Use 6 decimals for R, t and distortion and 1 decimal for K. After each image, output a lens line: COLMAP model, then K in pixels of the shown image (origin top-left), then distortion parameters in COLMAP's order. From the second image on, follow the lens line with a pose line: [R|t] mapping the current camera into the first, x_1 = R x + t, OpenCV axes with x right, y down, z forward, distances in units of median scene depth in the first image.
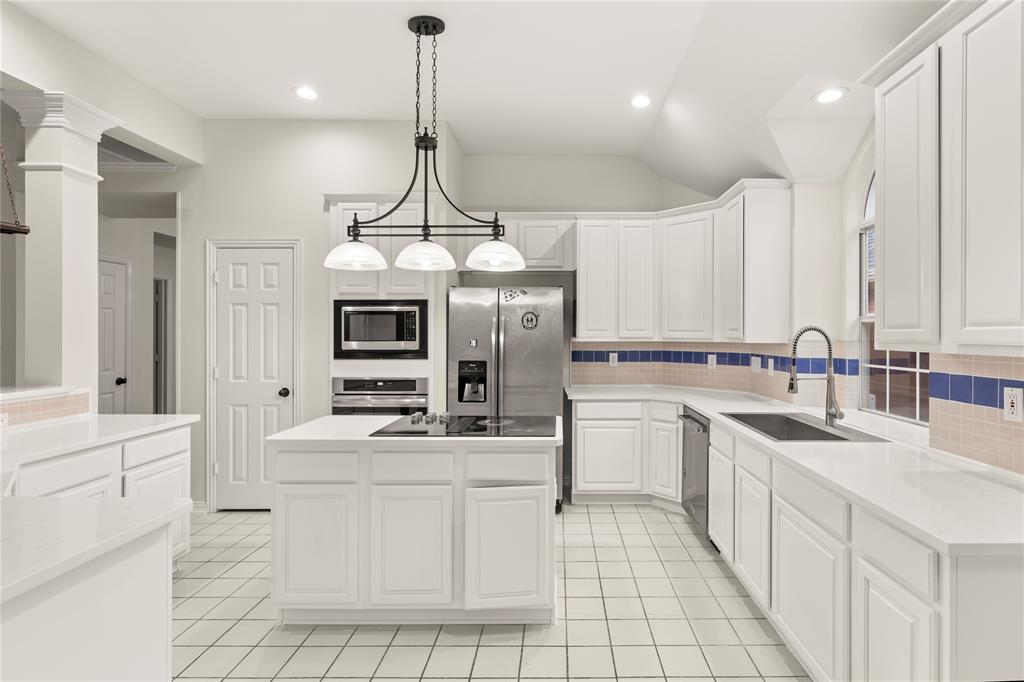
lens RADIAL K [[501.2, 0, 546.1], [0, 501.2, 331.8], [0, 0, 1]] dist [0.003021, -0.000474]
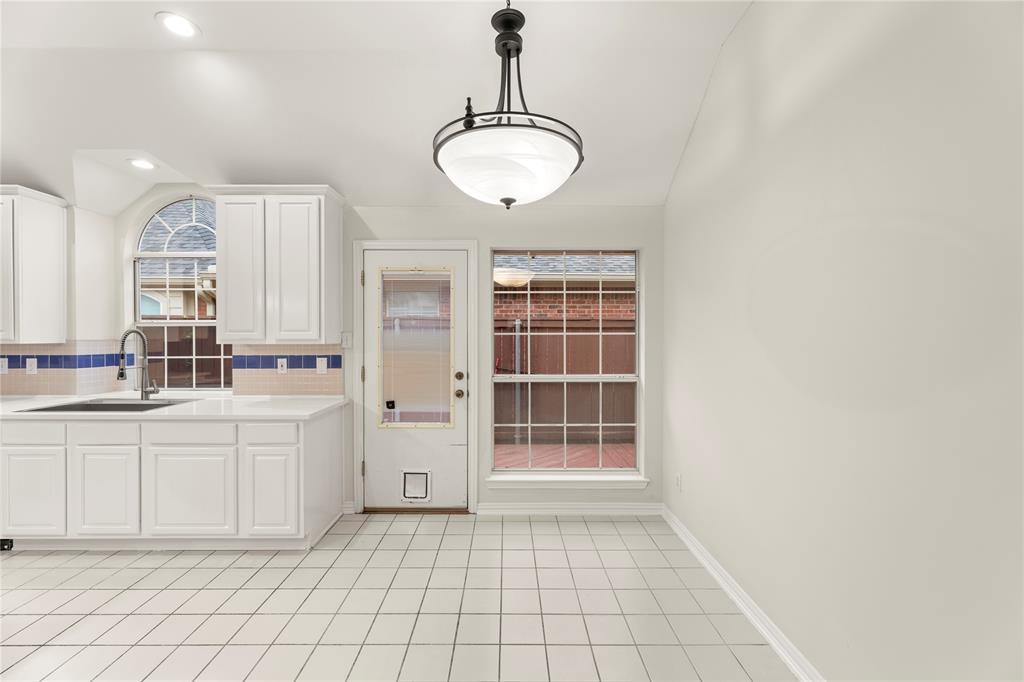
lens RADIAL K [[396.0, 0, 509.9], [0, 396.0, 340.7], [0, 0, 1]] dist [0.001202, 0.000356]
pose [[0.000255, -0.017552, 0.999846, -0.408206], [-0.005115, 0.999833, 0.017553, -0.003396], [-0.999987, -0.005119, 0.000165, -0.016543]]
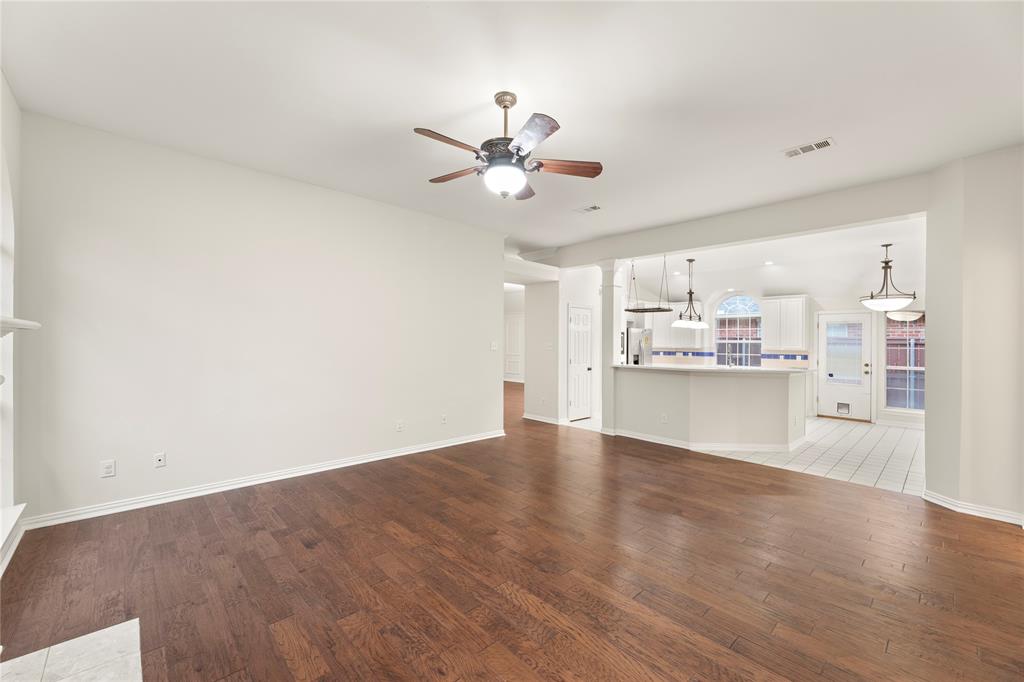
lens RADIAL K [[396.0, 0, 525.8], [0, 396.0, 338.7], [0, 0, 1]] dist [0.001202, 0.000356]
pose [[0.733809, 0.015168, 0.679186, -2.260611], [-0.016276, 0.999856, -0.004744, -0.010522], [-0.679161, -0.007573, 0.733951, -0.216720]]
